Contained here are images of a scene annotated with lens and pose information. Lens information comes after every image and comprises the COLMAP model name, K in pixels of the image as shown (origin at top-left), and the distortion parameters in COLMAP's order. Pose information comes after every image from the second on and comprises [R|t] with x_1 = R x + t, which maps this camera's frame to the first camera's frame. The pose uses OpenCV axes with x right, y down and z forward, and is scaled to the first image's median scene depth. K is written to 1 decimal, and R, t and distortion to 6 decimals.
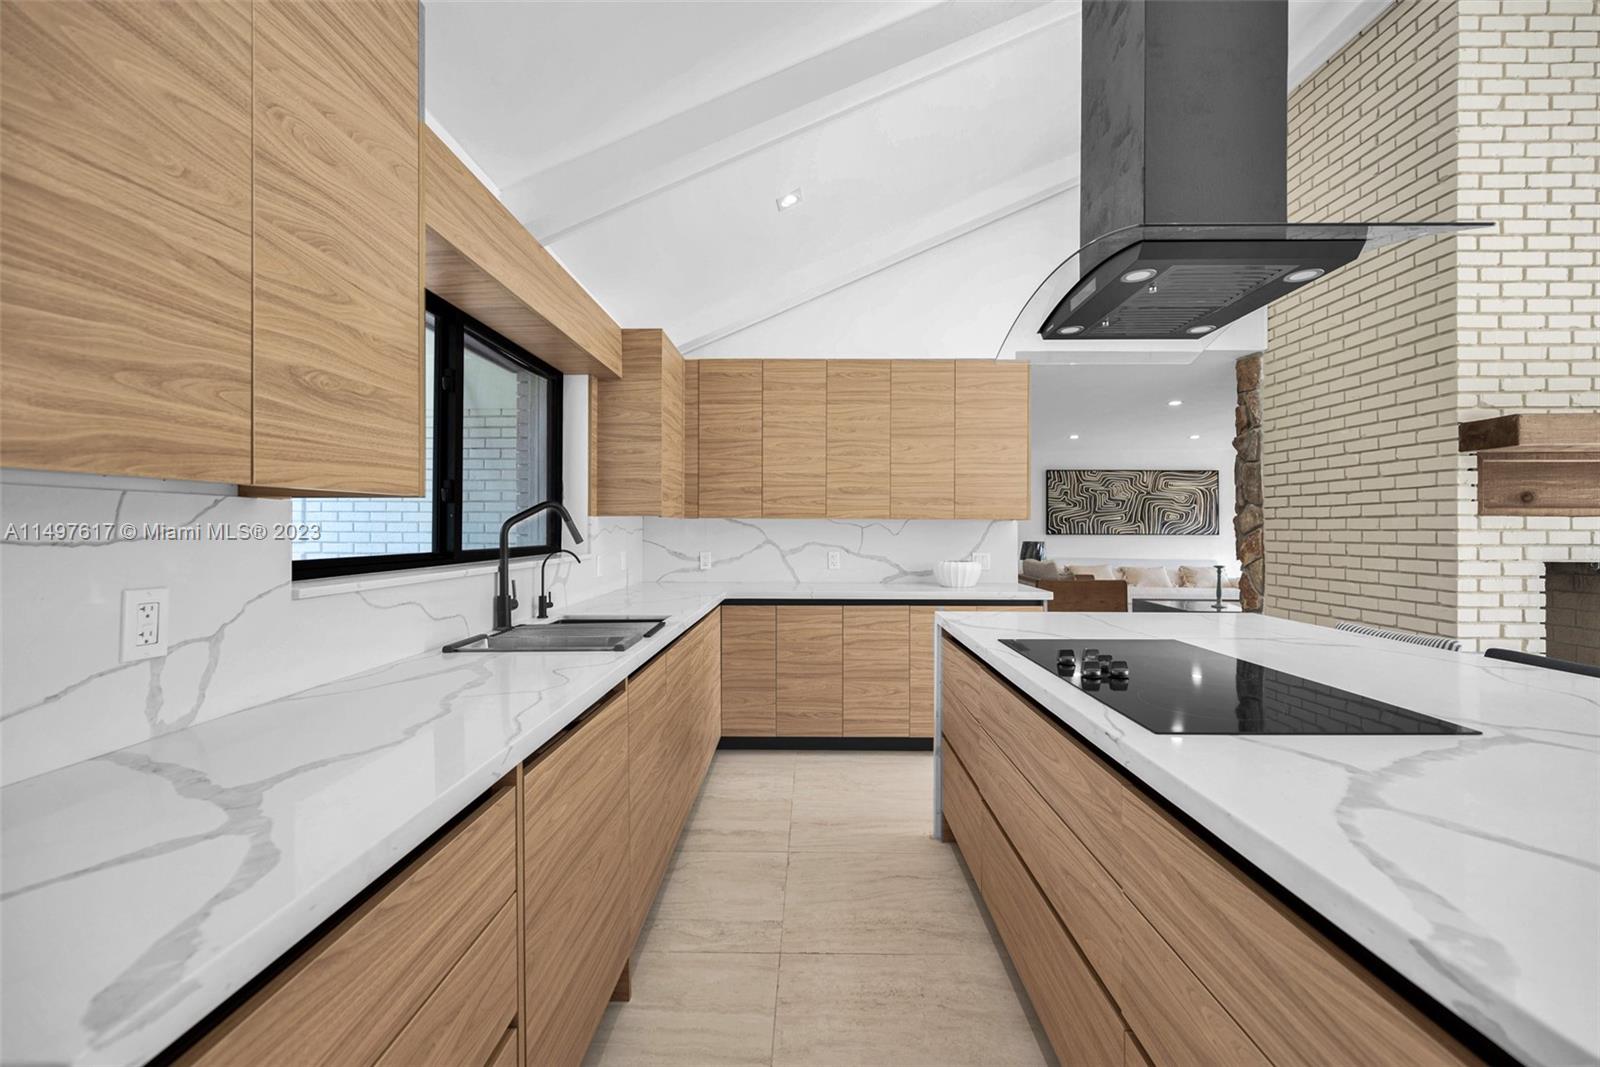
lens RADIAL K [[645.2, 0, 801.8], [0, 645.2, 527.1], [0, 0, 1]] dist [-0.001705, -0.000366]
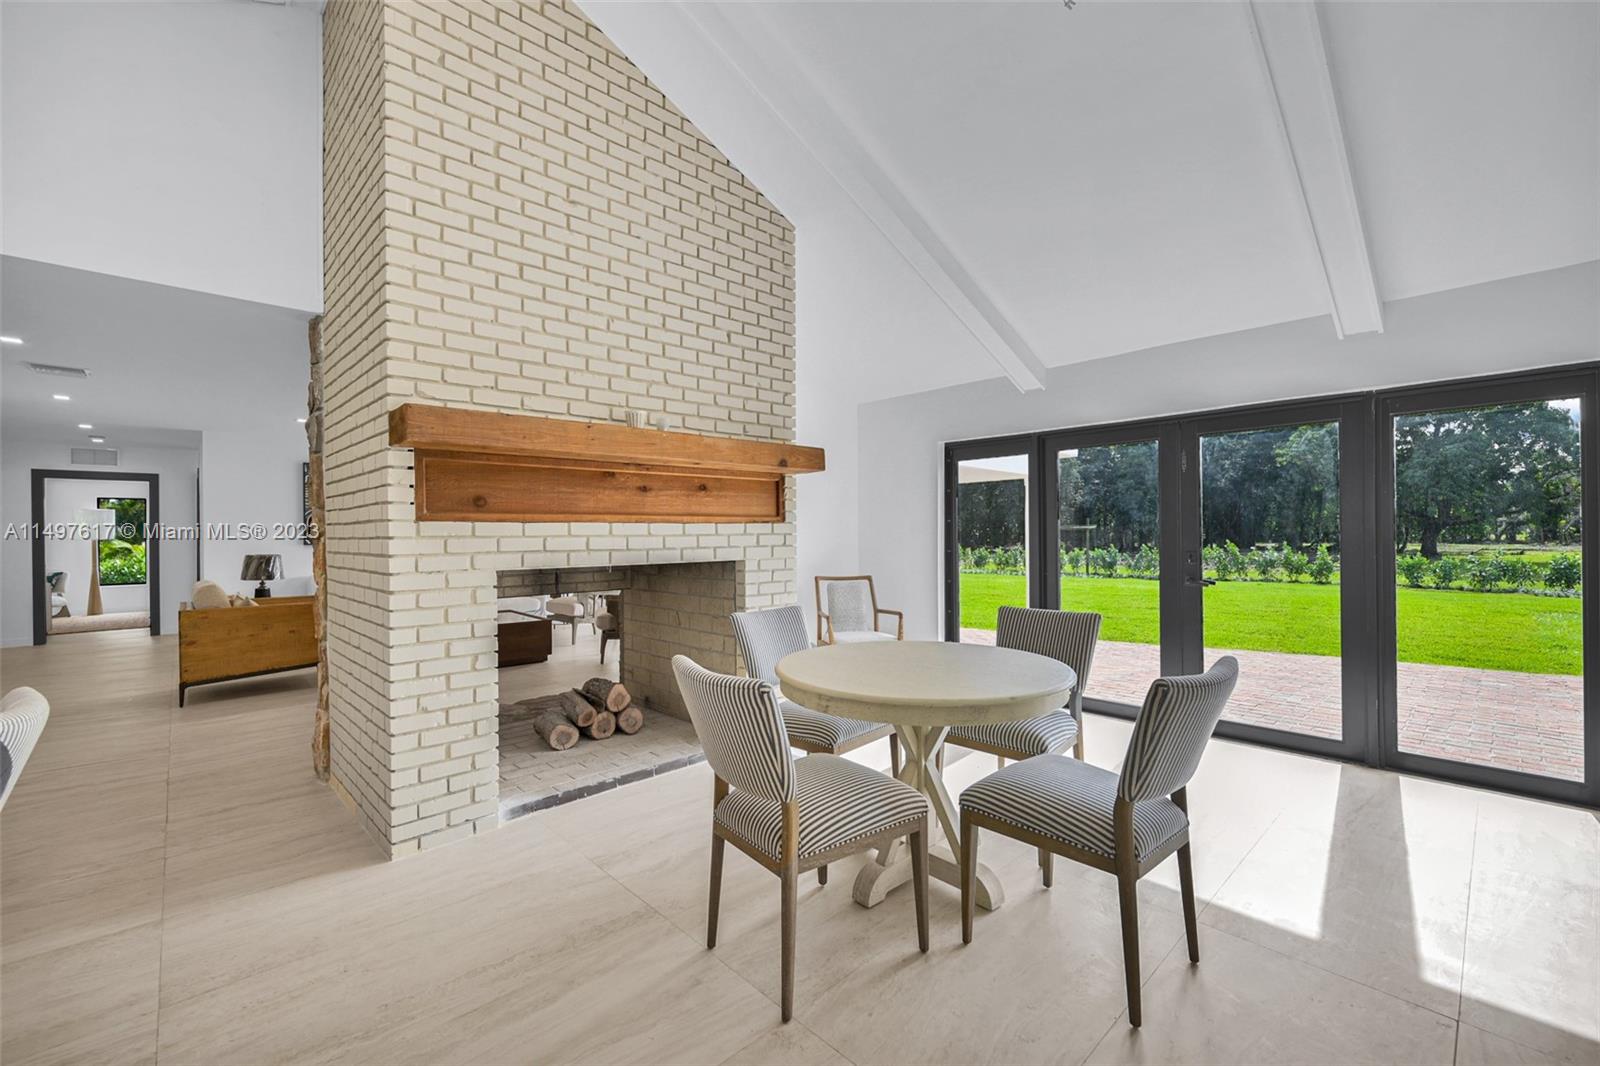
lens RADIAL K [[677.1, 0, 788.6], [0, 677.1, 536.1], [0, 0, 1]] dist [-0.001588, -0.000178]
pose [[0.713245, -0.011365, 0.700823, 0.594333], [0.009232, 0.999934, 0.006820, 0.000677], [-0.700854, 0.001606, 0.713303, -0.005434]]
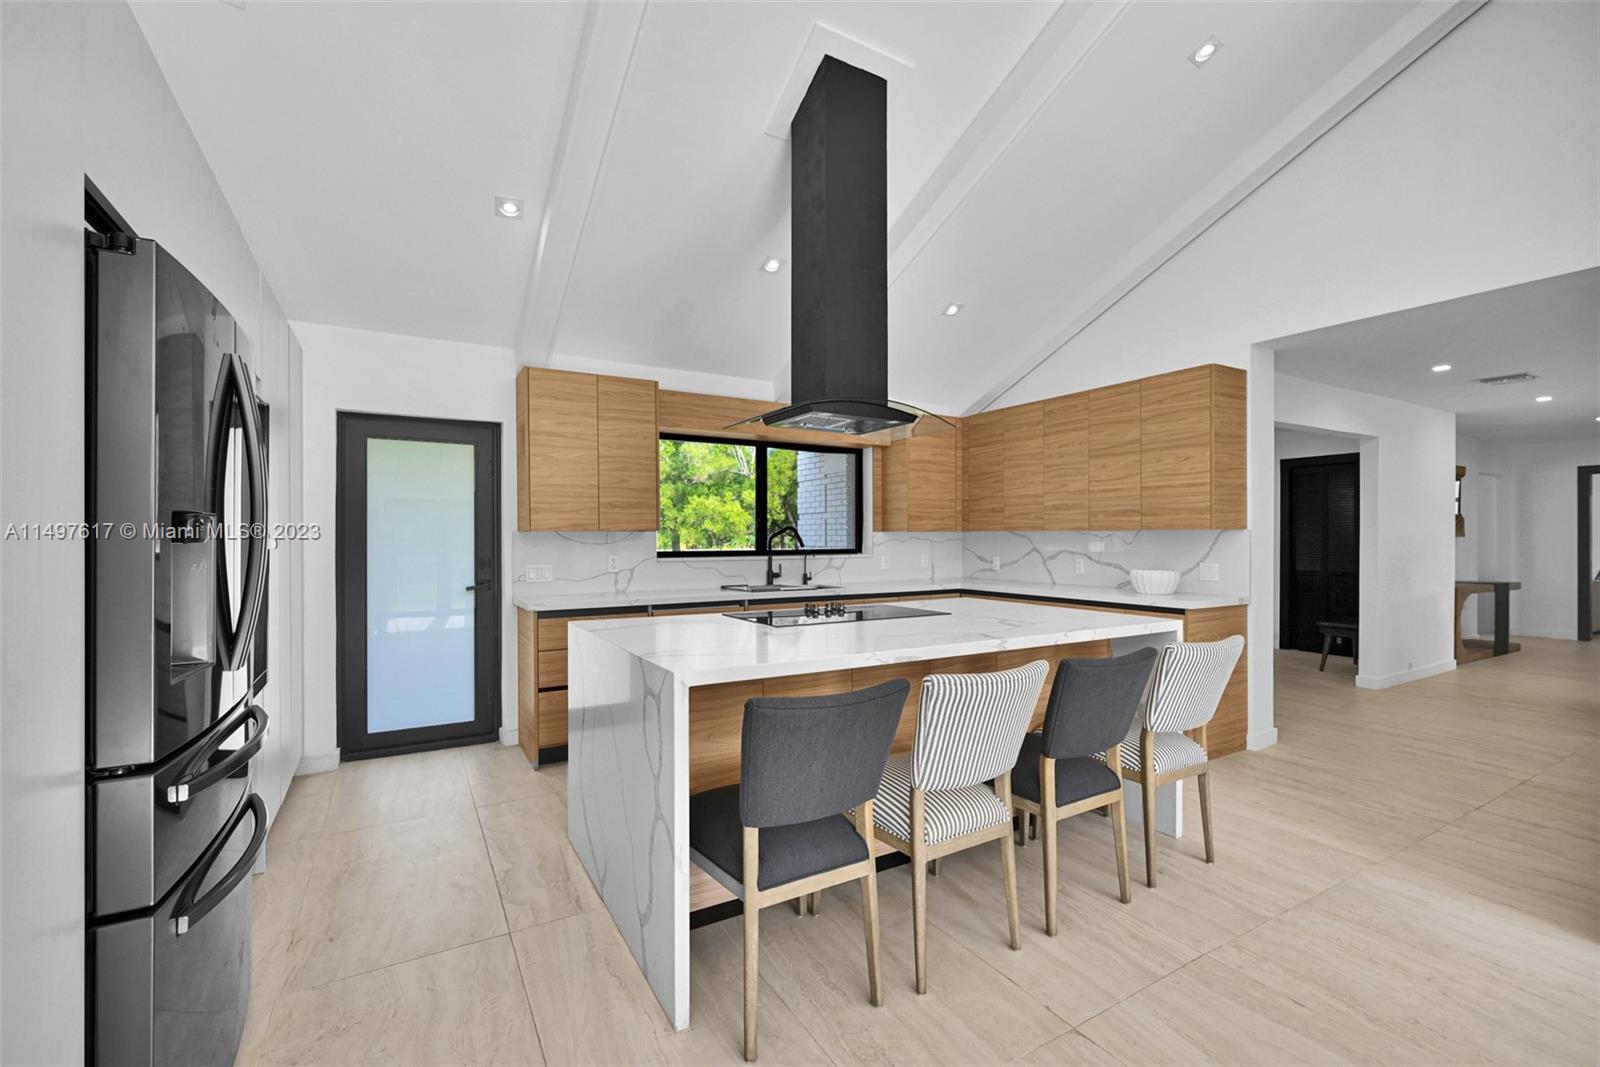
lens RADIAL K [[685.7, 0, 805.0], [0, 685.7, 542.5], [0, 0, 1]] dist [0.002016, 0.000181]
pose [[0.521890, 0.001043, -0.853012, 0.913653], [0.005736, 0.999972, 0.004732, 0.000619], [0.852994, -0.007362, 0.521869, -0.064383]]
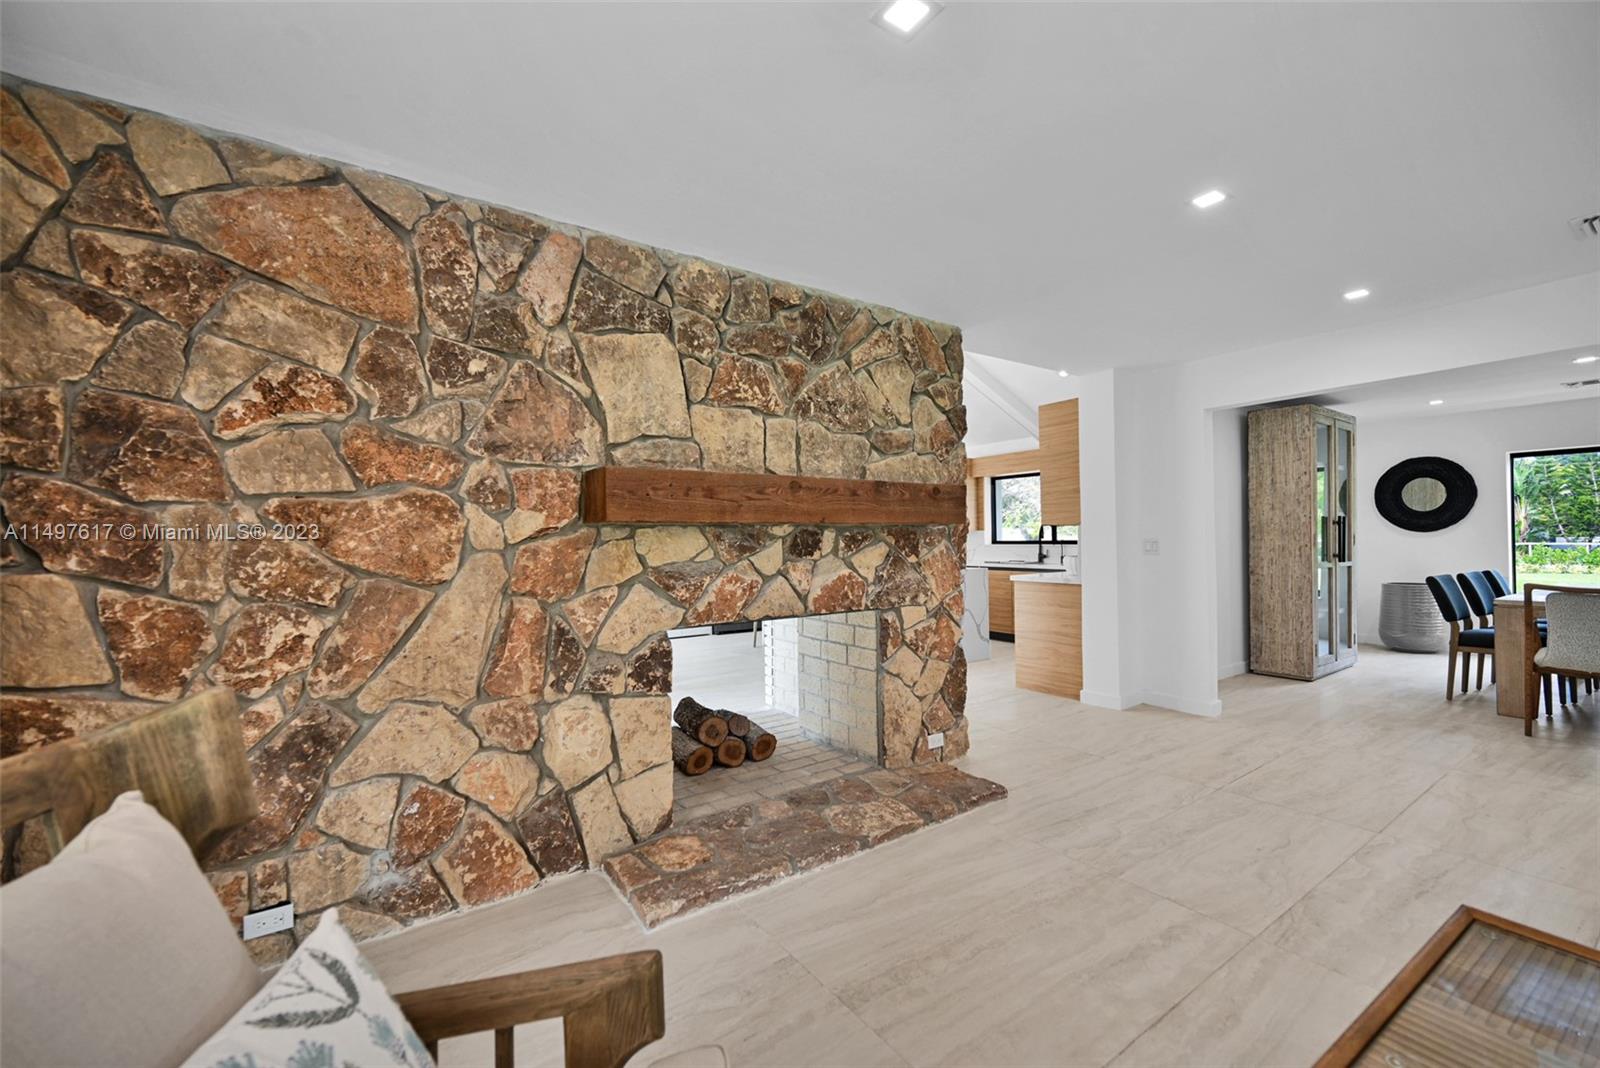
lens RADIAL K [[640.1, 0, 803.1], [0, 640.1, 531.5], [0, 0, 1]] dist [-0.002407, 0.000087]
pose [[-0.815696, 0.002580, -0.578475, 1.527699], [0.012878, 0.999823, -0.013700, 0.011059], [0.578338, -0.018625, -0.815585, 1.805407]]
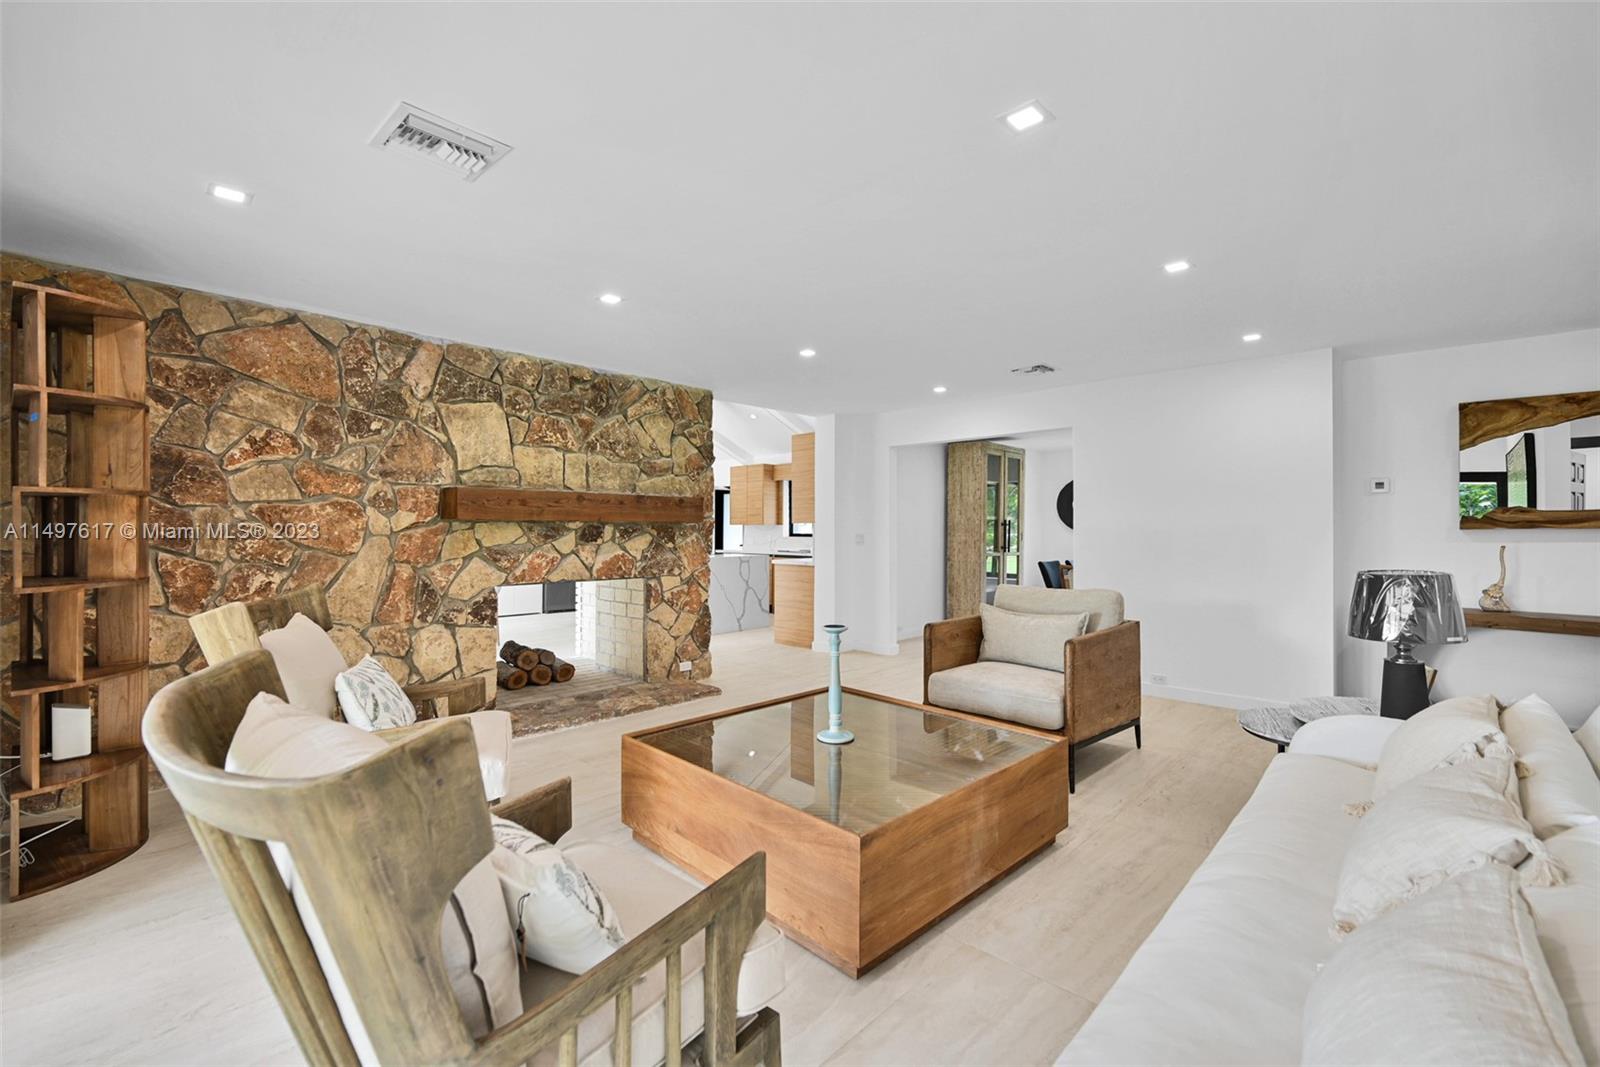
lens RADIAL K [[672.9, 0, 795.9], [0, 672.9, 520.5], [0, 0, 1]] dist [-0.000857, -0.000248]
pose [[-0.686461, -0.012625, -0.727057, 1.735829], [-0.002458, 0.999884, -0.015042, 0.008094], [0.727163, -0.008539, -0.686412, 2.328290]]
